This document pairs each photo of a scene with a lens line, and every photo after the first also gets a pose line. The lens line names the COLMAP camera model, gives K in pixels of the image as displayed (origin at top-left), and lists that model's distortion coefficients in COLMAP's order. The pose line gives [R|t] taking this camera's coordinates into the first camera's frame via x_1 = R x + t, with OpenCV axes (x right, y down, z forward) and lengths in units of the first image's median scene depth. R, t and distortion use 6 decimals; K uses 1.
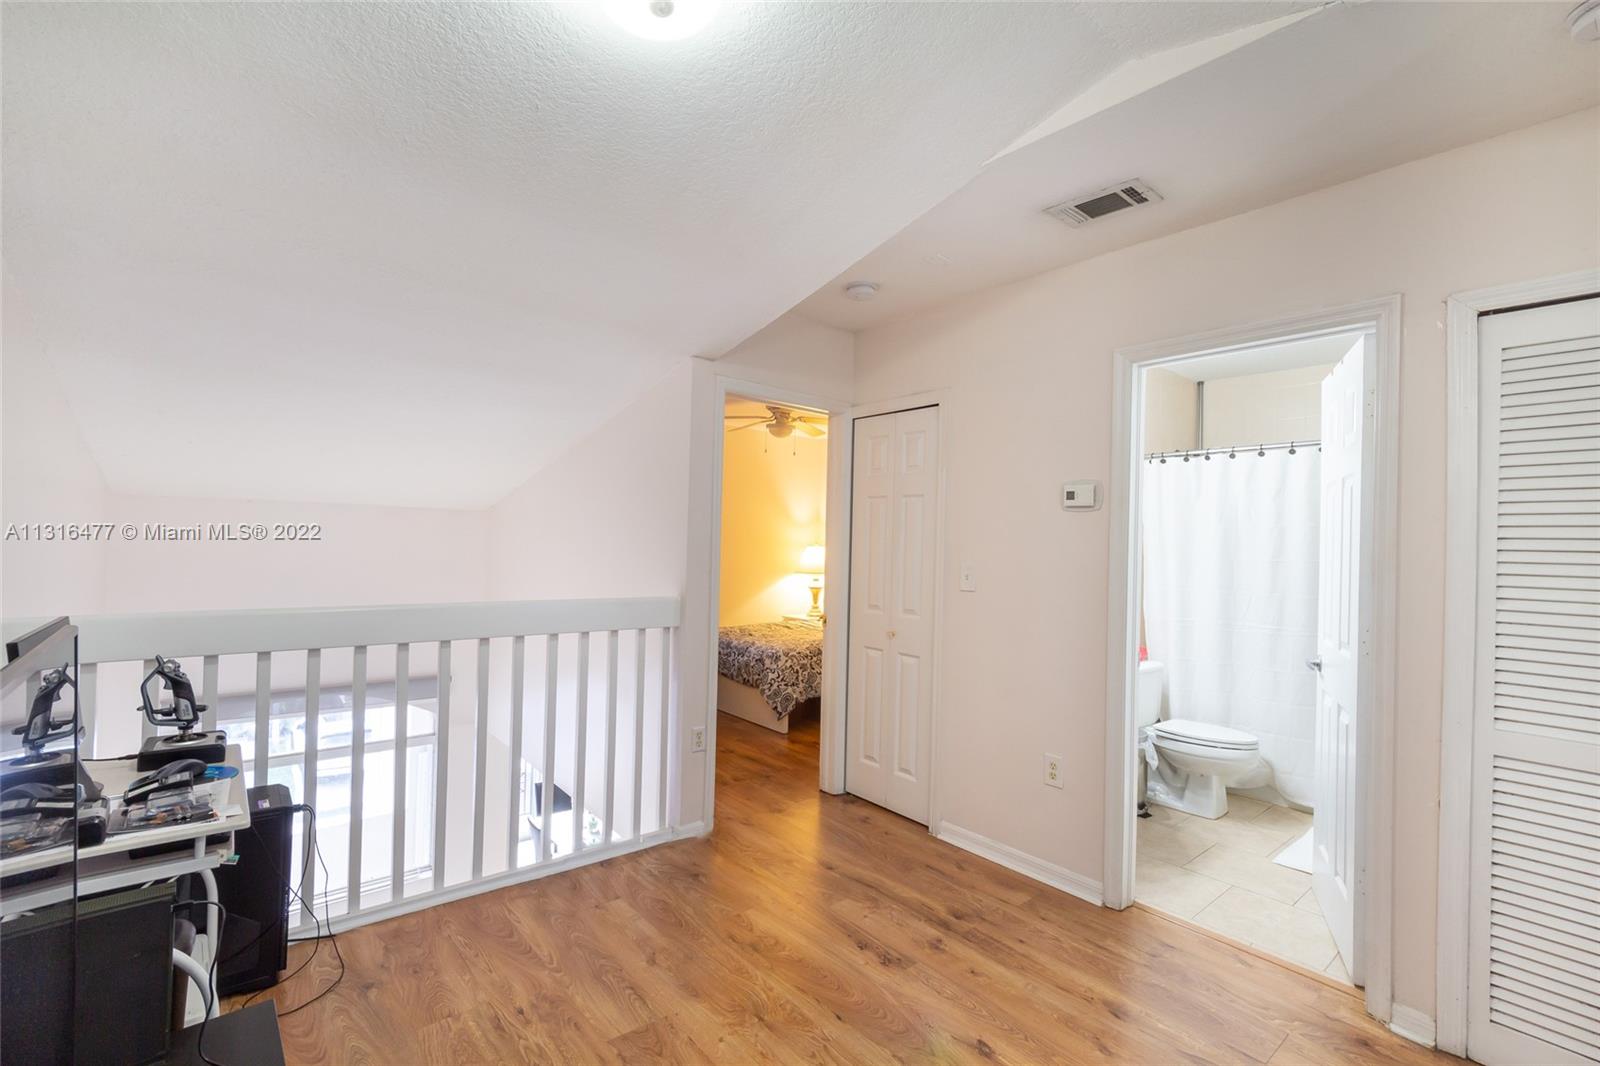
lens RADIAL K [[695.4, 0, 796.1], [0, 695.4, 538.9], [0, 0, 1]] dist [-0.000021, -0.000103]
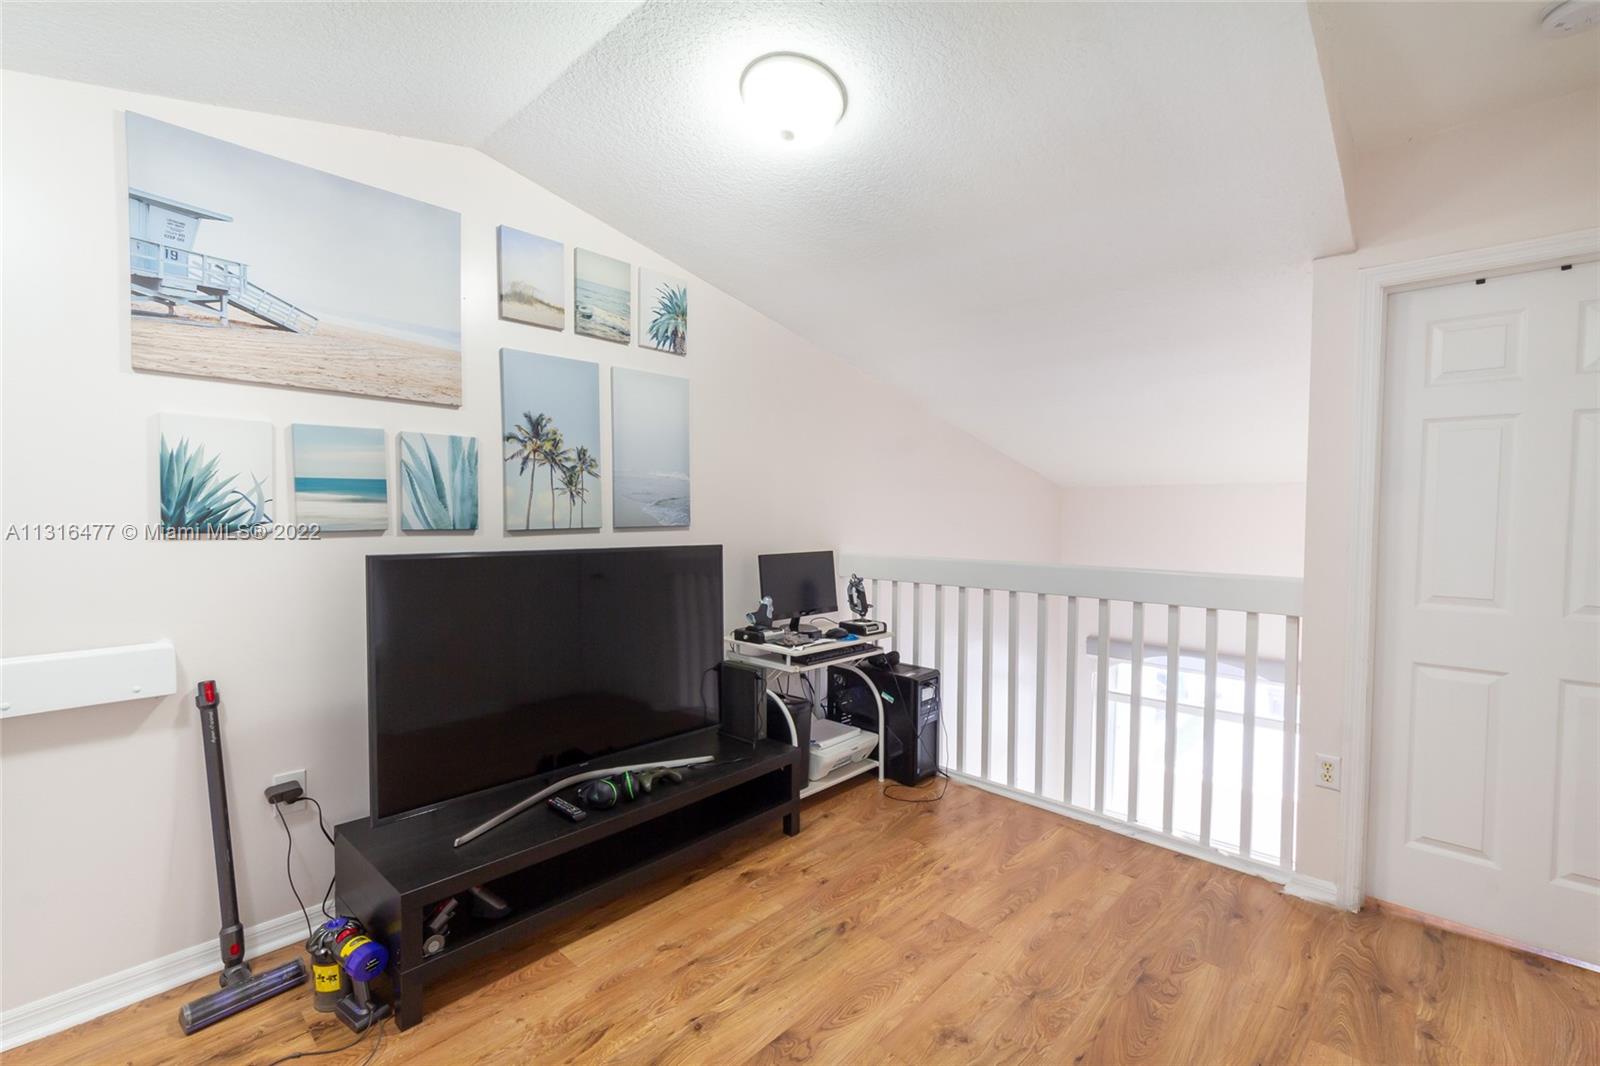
lens RADIAL K [[695.4, 0, 796.1], [0, 695.4, 538.9], [0, 0, 1]] dist [-0.000021, -0.000103]
pose [[0.120982, 0.009947, -0.992605, 0.526773], [0.005185, 0.999930, 0.010652, 0.027775], [0.992641, -0.006435, 0.120922, 0.346307]]
